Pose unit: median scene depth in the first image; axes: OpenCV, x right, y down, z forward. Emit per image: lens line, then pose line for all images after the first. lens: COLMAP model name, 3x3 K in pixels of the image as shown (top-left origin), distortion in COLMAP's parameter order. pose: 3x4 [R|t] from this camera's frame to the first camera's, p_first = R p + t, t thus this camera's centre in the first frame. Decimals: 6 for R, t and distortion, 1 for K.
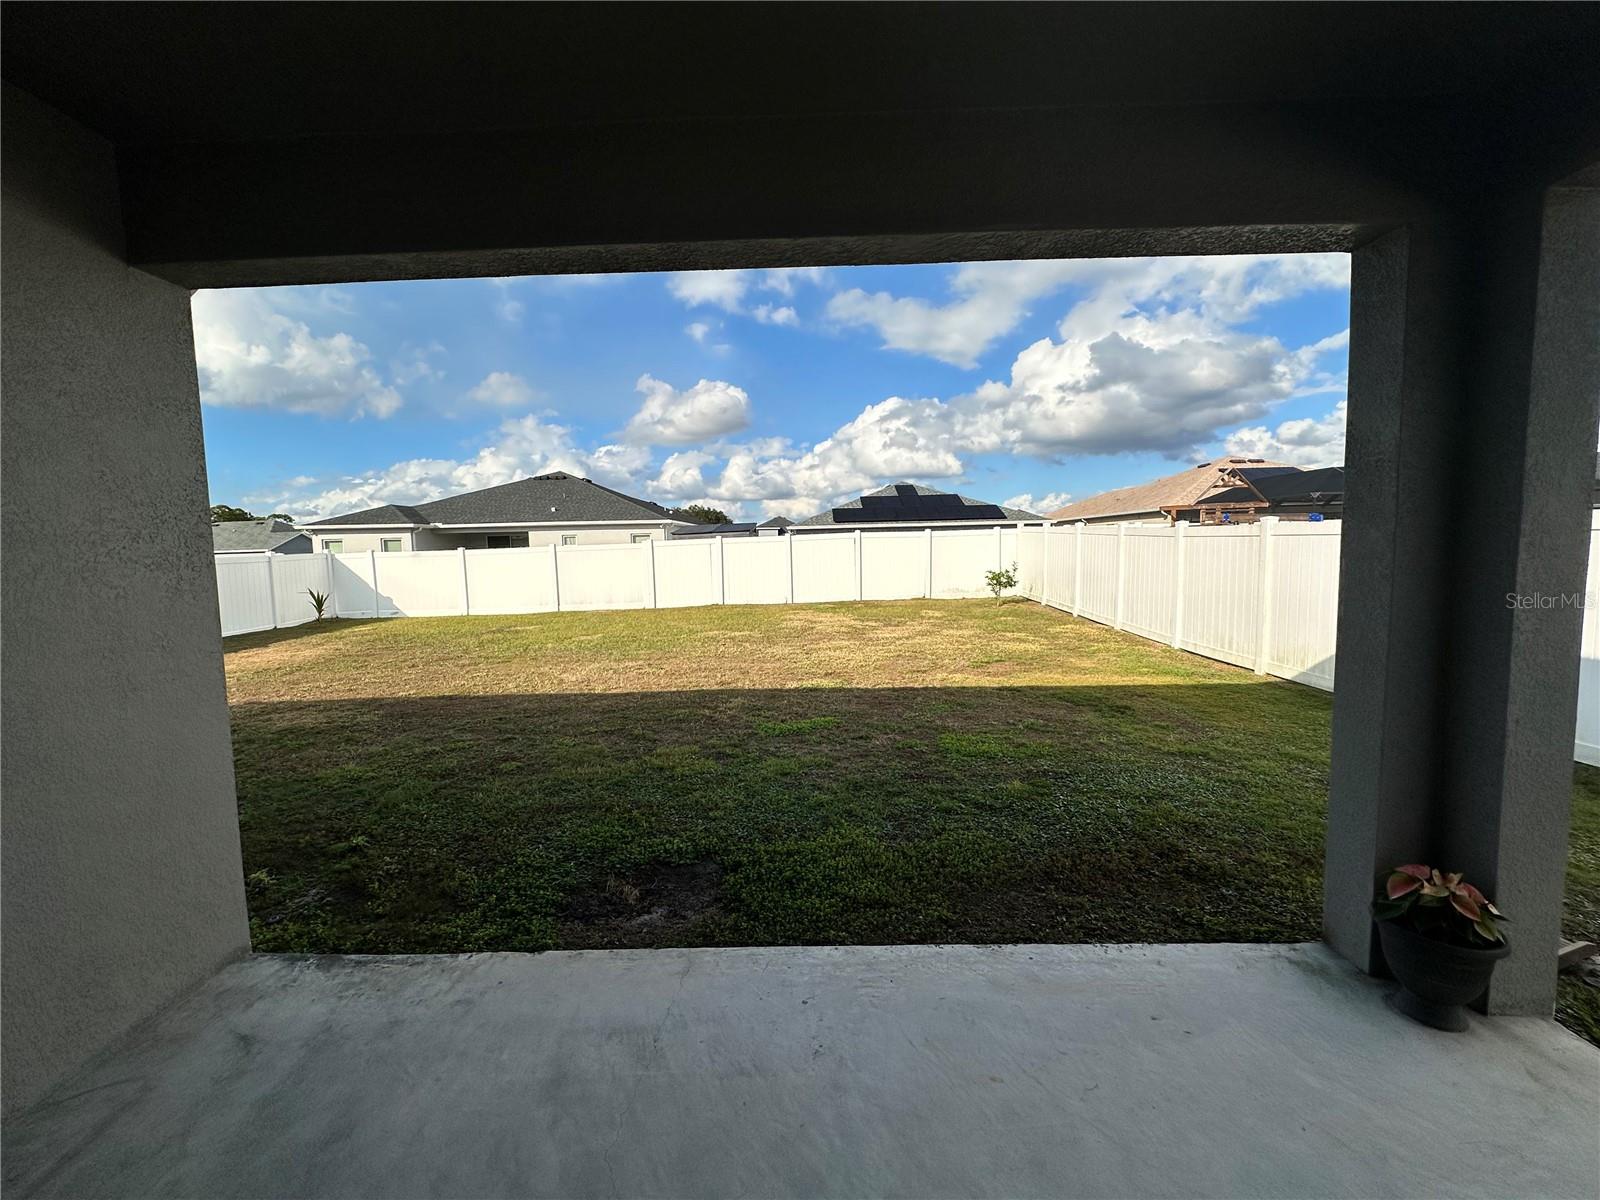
lens RADIAL K [[657.8, 0, 800.0], [0, 657.8, 600.0], [0, 0, 1]] dist [-0.001852, 0.000454]
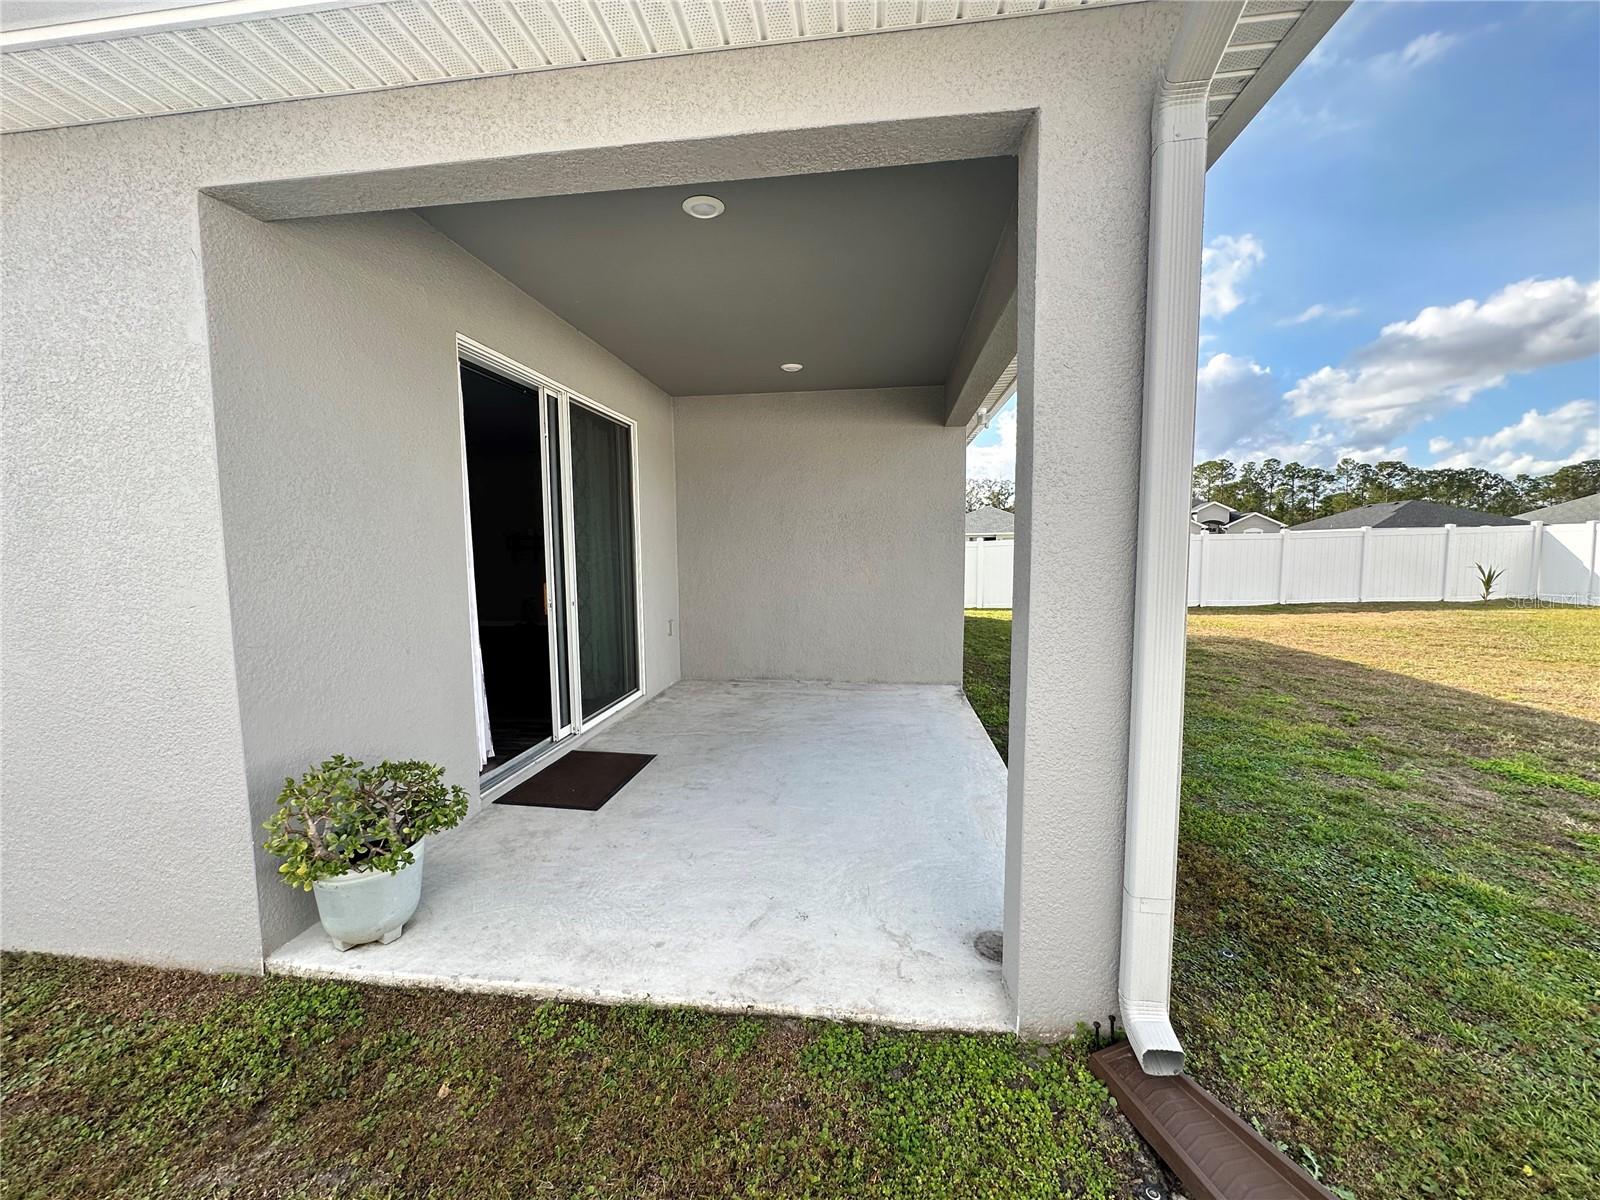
lens RADIAL K [[657.8, 0, 800.0], [0, 657.8, 600.0], [0, 0, 1]] dist [-0.001852, 0.000454]
pose [[-0.124272, 0.105694, -0.986603, 0.591888], [-0.066446, 0.991192, 0.114555, -0.017203], [0.990021, 0.079792, -0.116155, 0.218653]]
